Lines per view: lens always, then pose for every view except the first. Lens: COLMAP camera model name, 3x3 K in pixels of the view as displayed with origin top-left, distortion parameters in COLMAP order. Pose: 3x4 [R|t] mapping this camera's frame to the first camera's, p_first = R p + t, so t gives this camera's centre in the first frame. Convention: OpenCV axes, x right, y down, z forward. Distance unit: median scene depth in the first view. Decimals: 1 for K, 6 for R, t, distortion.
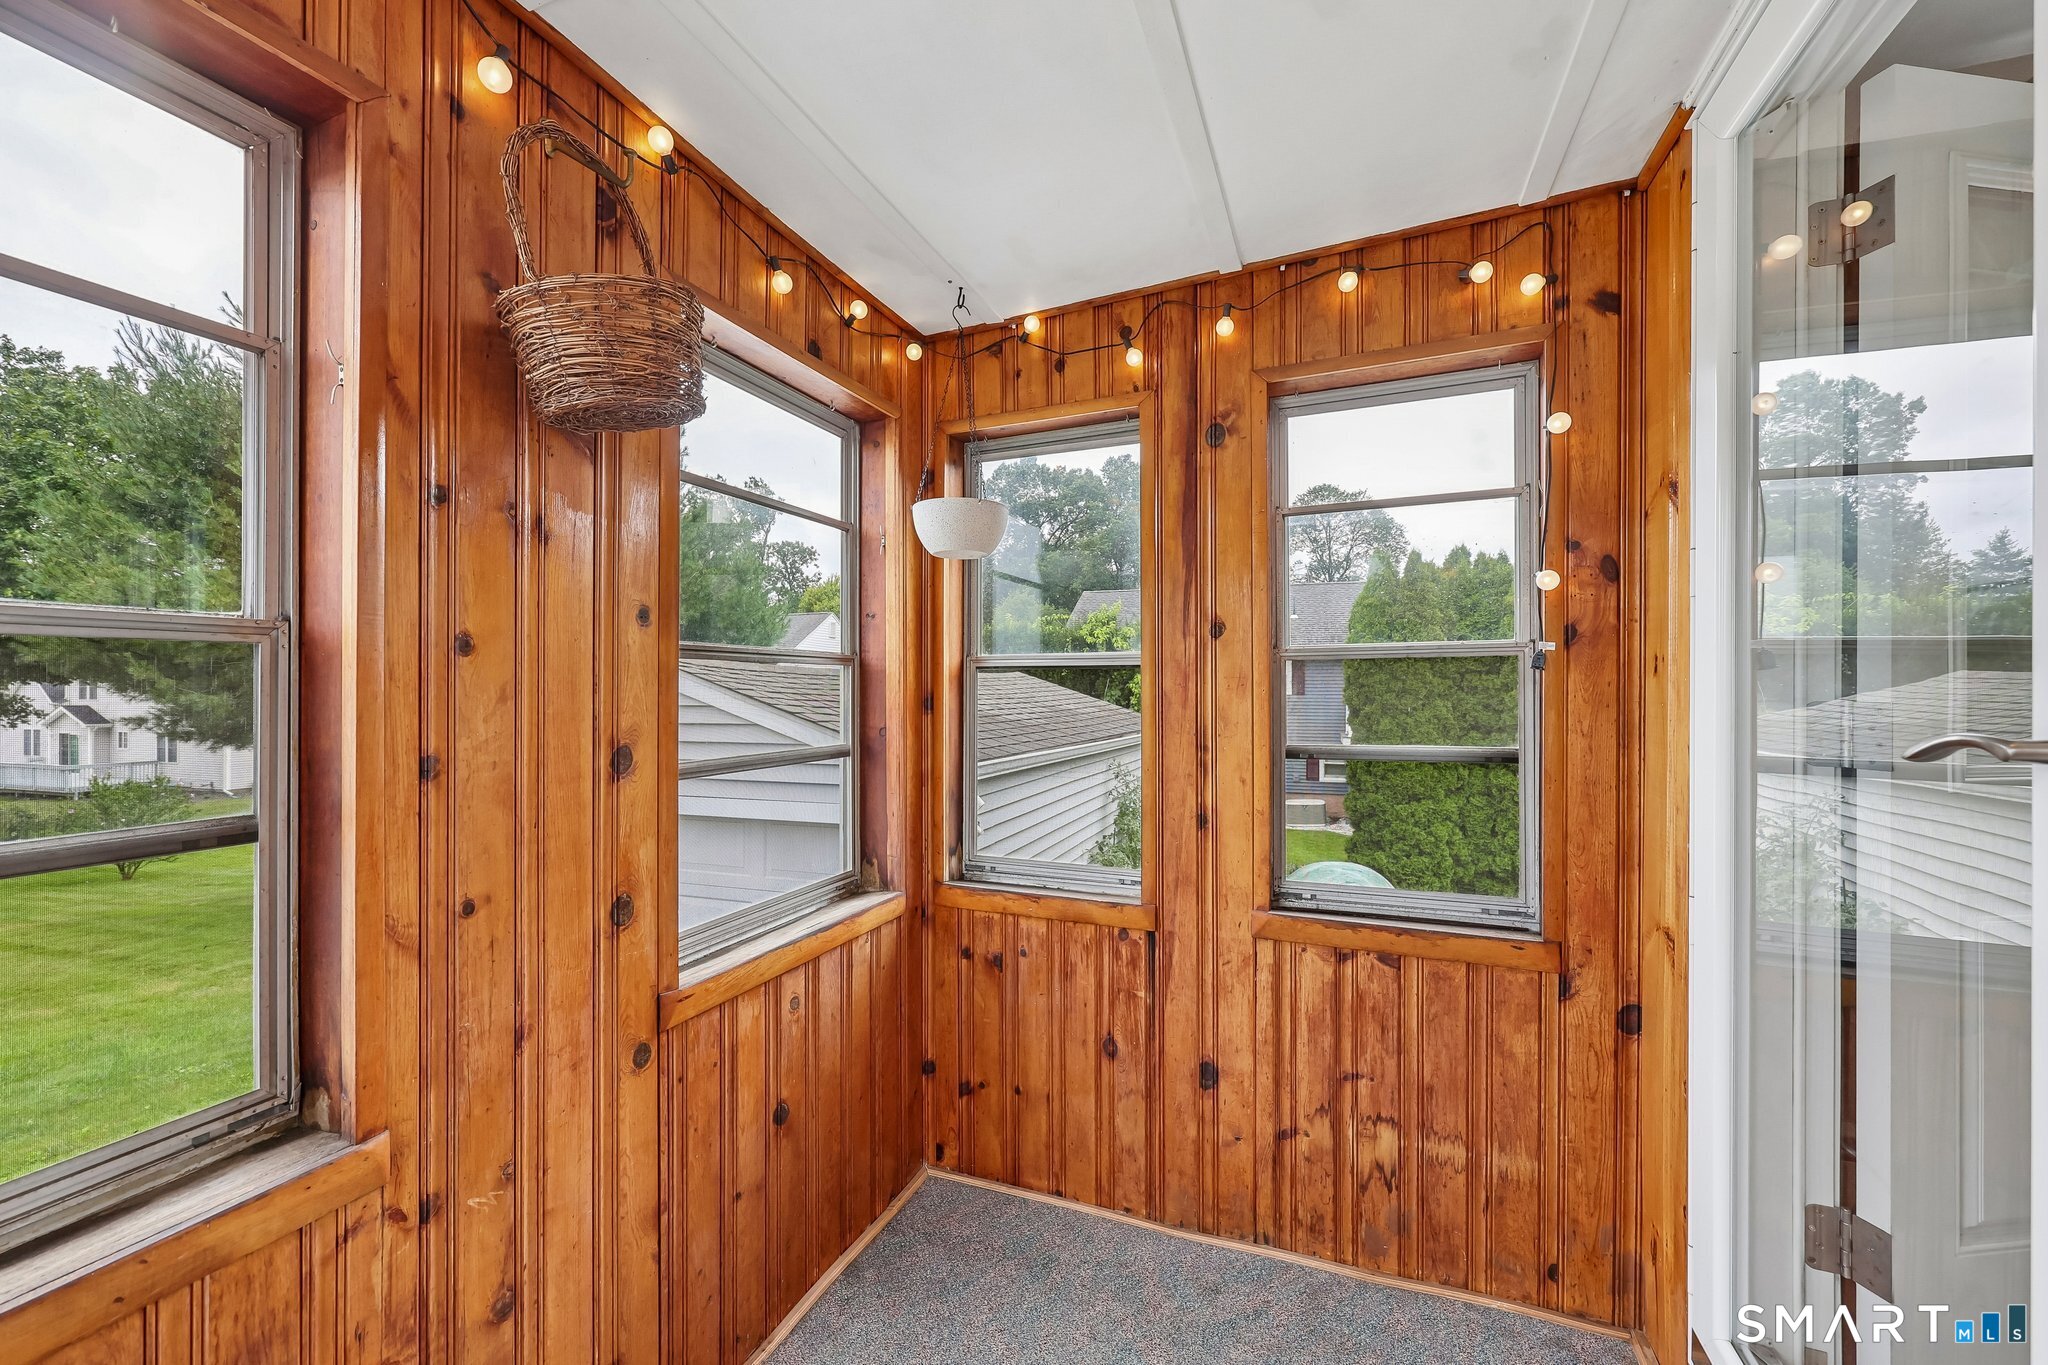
lens RADIAL K [[863.0, 0, 1024.0], [0, 863.0, 682.5], [0, 0, 1]] dist [-0.001338, 0.000336]
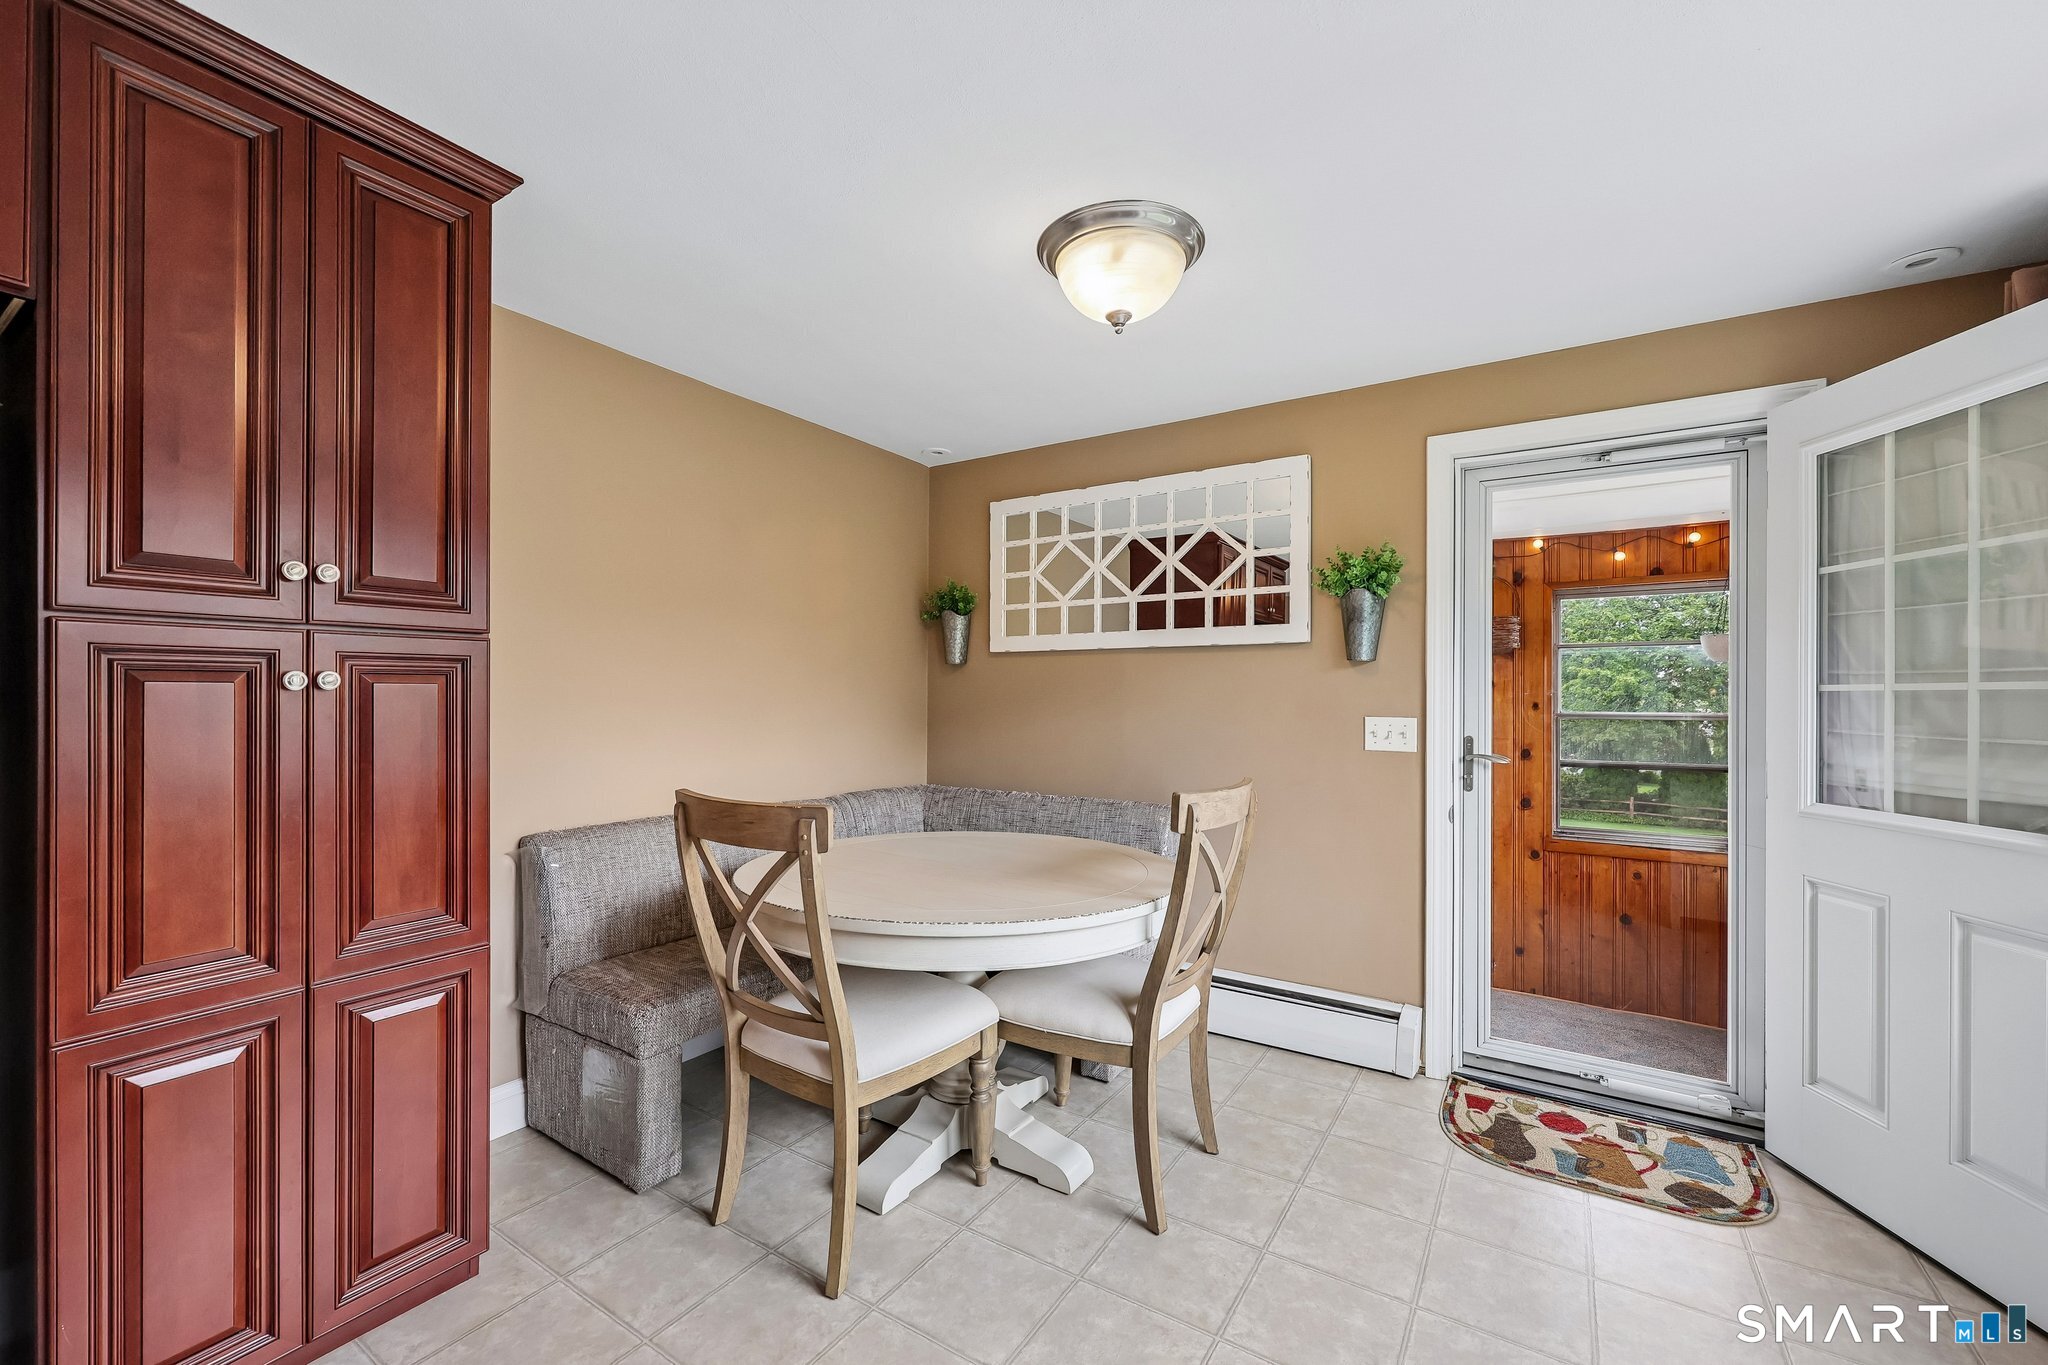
lens RADIAL K [[863.0, 0, 1024.0], [0, 863.0, 682.5], [0, 0, 1]] dist [-0.001338, 0.000336]
pose [[0.309967, -0.003266, -0.950742, 1.551624], [-0.005371, 0.999972, -0.005186, -0.112548], [0.950732, 0.006714, 0.309941, -1.346066]]
